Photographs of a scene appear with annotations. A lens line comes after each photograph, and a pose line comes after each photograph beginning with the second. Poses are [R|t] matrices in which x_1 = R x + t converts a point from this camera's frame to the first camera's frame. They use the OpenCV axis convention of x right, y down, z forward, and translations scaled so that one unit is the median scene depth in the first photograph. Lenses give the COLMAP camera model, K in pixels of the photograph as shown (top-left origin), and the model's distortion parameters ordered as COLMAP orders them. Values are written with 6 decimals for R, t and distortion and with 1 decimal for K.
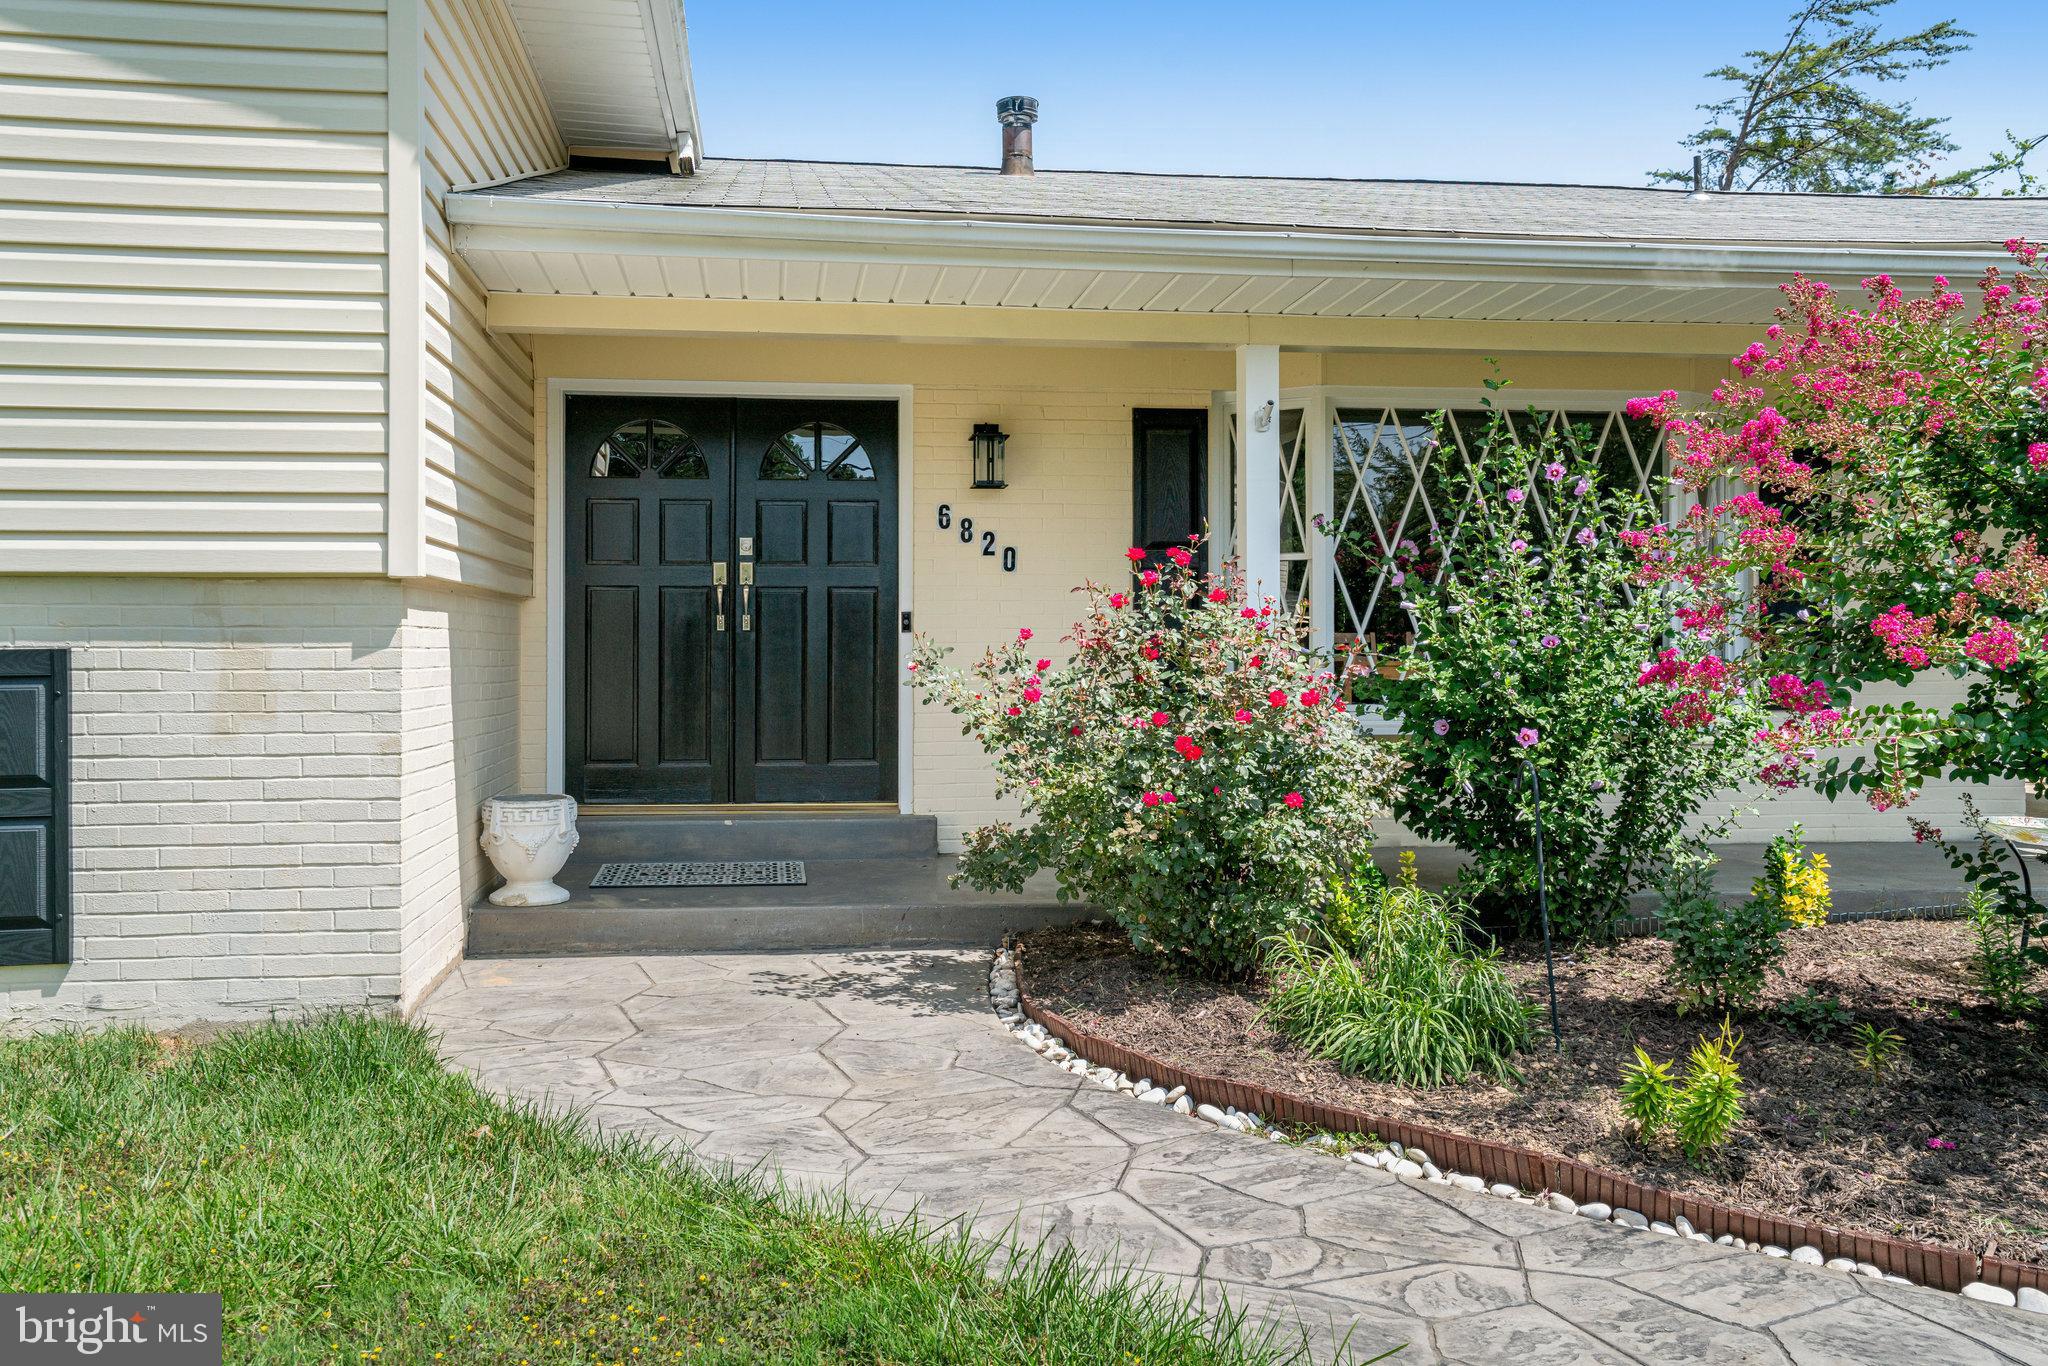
lens RADIAL K [[1577.2, 0, 980.0], [0, 1577.2, 617.3], [0, 0, 1]] dist [0.038154, 0.004008]
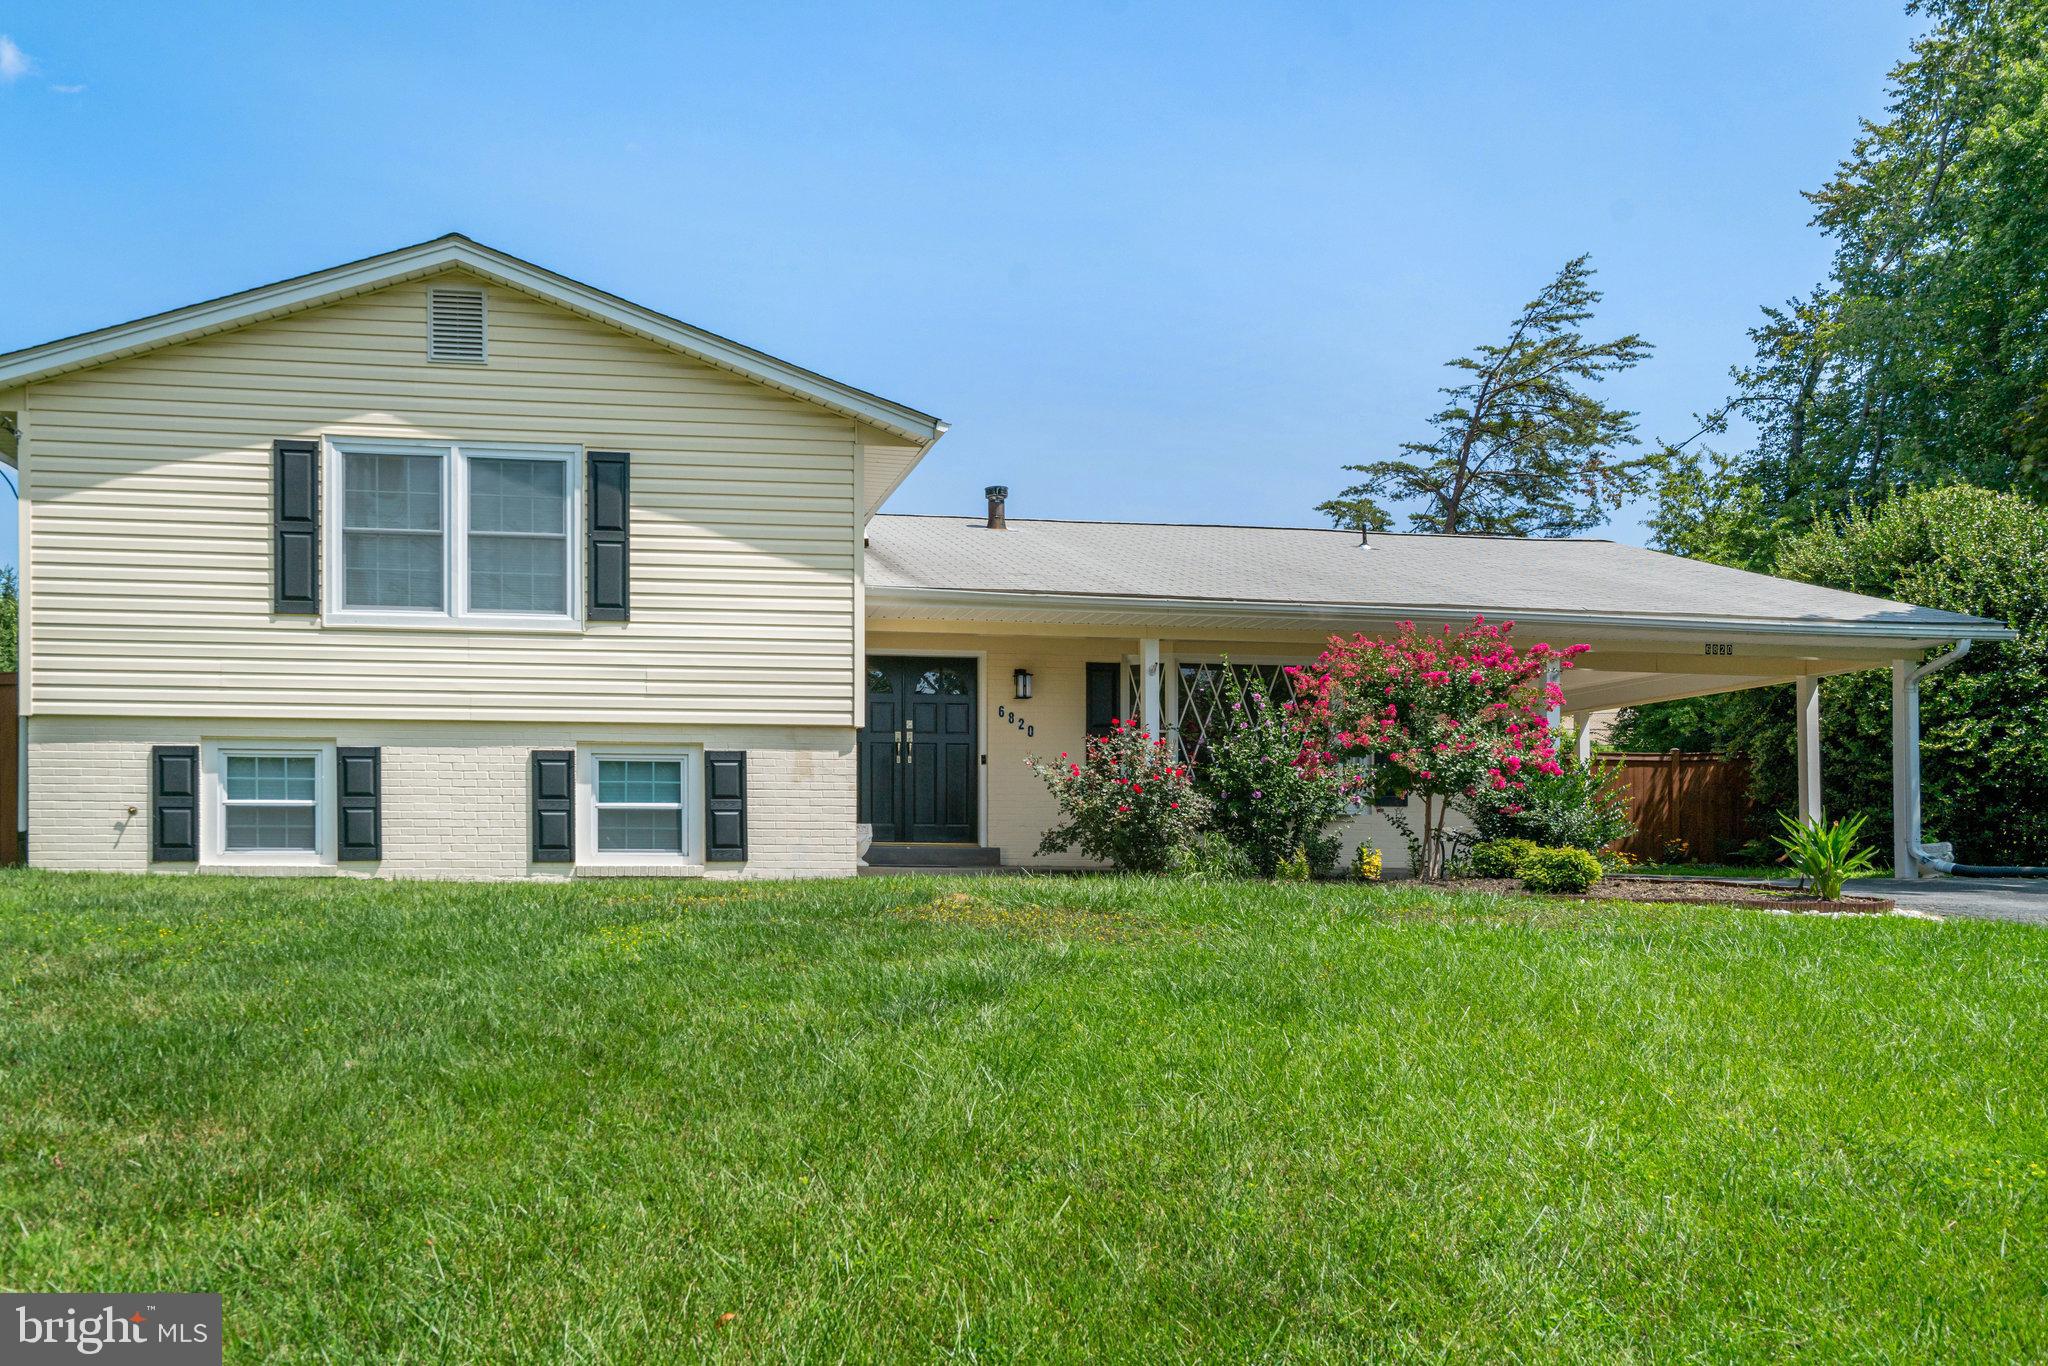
lens RADIAL K [[1577.2, 0, 847.0], [0, 1577.2, 839.5], [0, 0, 1]] dist [0.038154, 0.004008]
pose [[0.998821, 0.005363, 0.048249, -0.338528], [-0.005361, 0.999986, -0.000162, 0.114097], [-0.048249, -0.000097, 0.998835, -1.168355]]
